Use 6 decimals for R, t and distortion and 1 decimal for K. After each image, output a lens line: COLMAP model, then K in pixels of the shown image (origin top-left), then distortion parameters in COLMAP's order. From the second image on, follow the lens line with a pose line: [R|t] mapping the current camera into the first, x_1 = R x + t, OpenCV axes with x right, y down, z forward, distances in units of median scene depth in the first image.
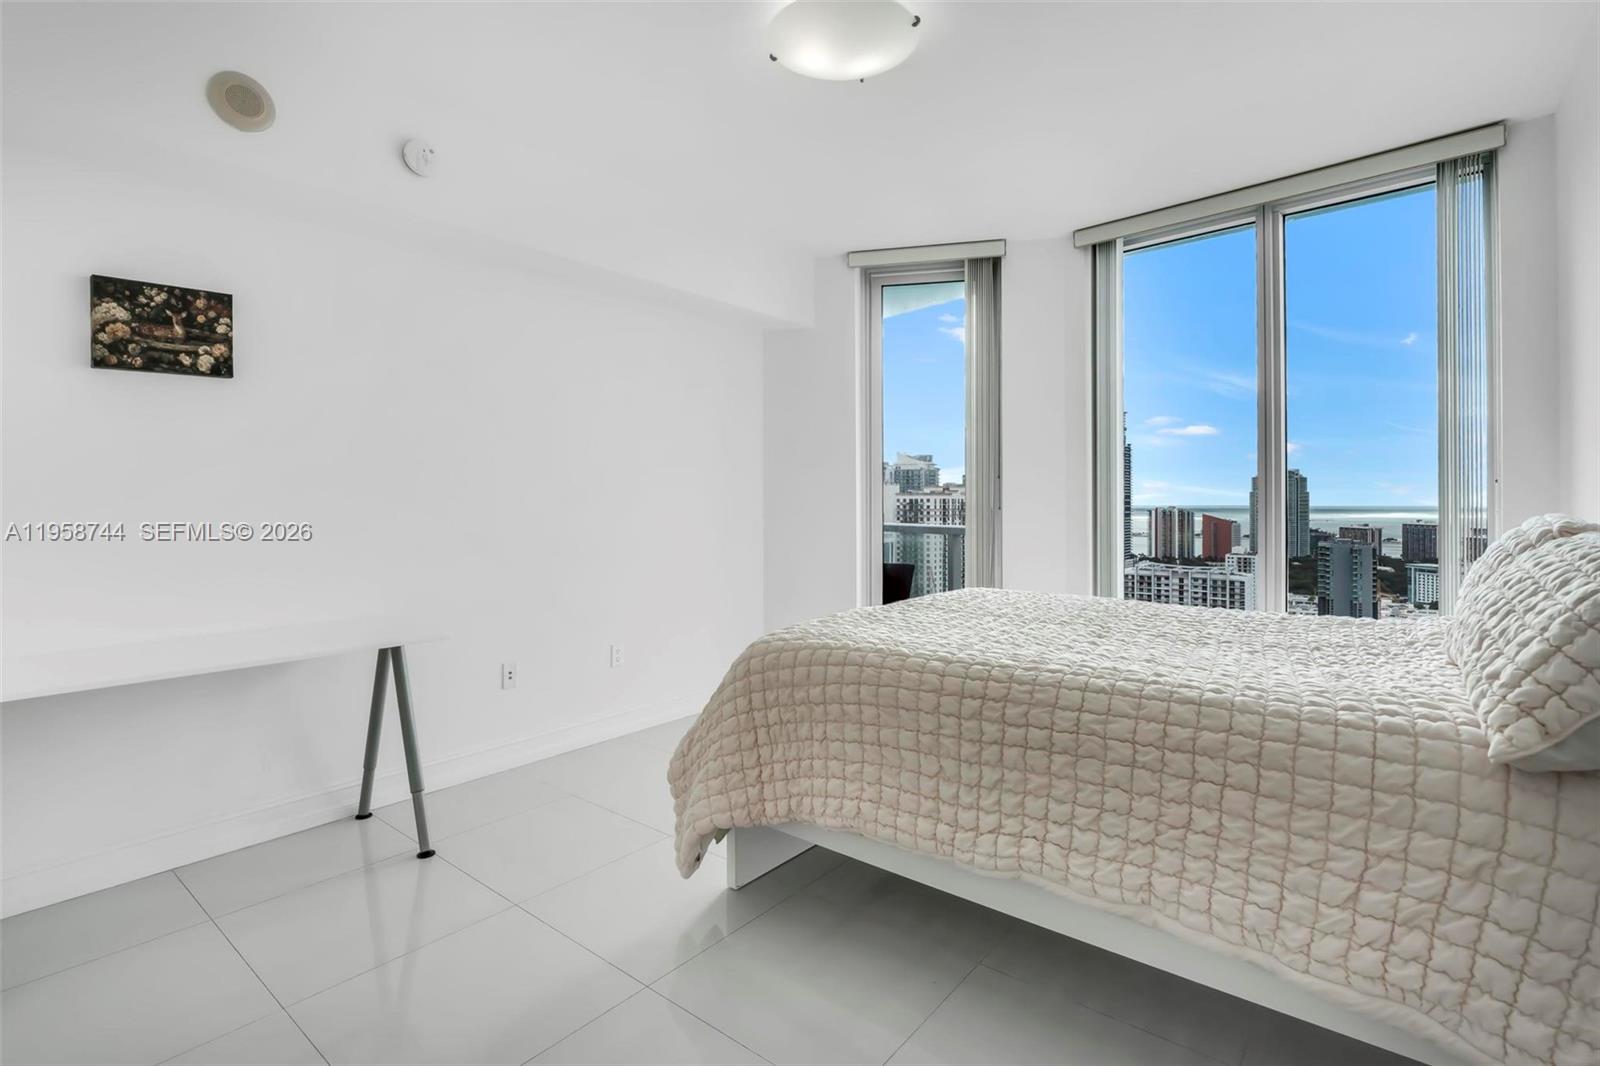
lens RADIAL K [[767.9, 0, 807.3], [0, 767.9, 496.5], [0, 0, 1]] dist [-0.018119, 0.000363]
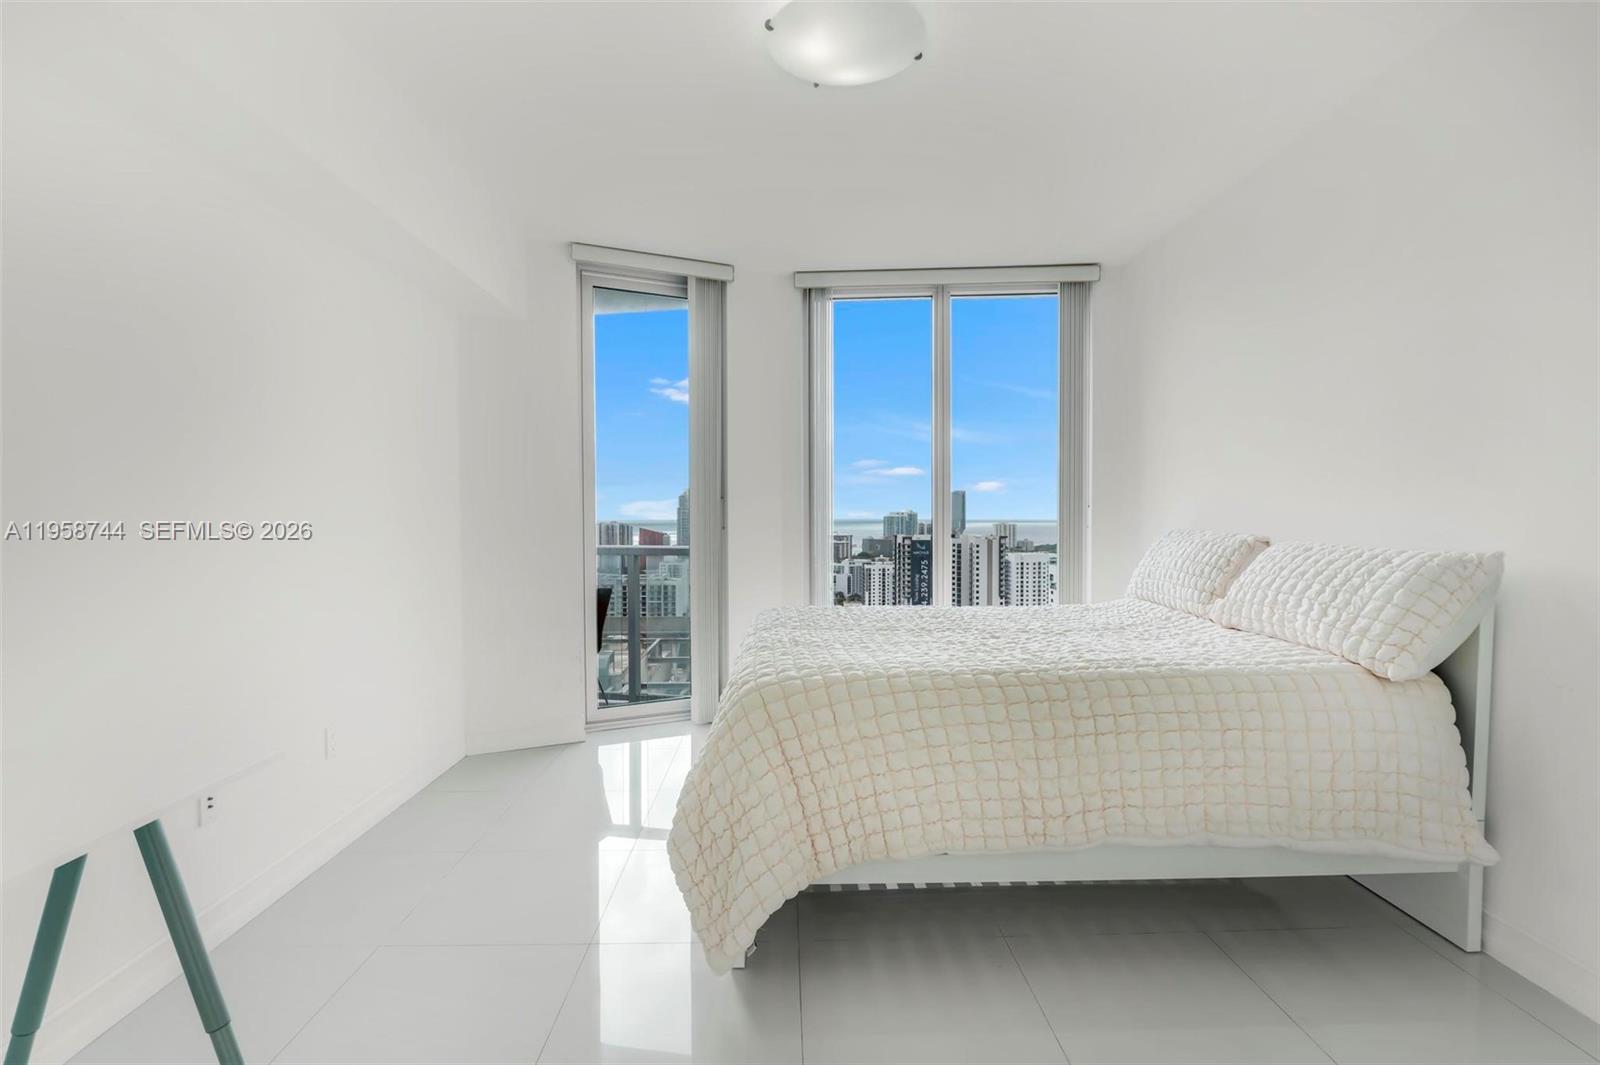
lens RADIAL K [[750.5, 0, 811.9], [0, 750.5, 531.3], [0, 0, 1]] dist [-0.020807, 0.000171]
pose [[0.759095, -0.017169, 0.650753, -0.316109], [0.000281, 0.999661, 0.026047, -0.006594], [-0.650980, -0.019589, 0.758842, 0.164653]]
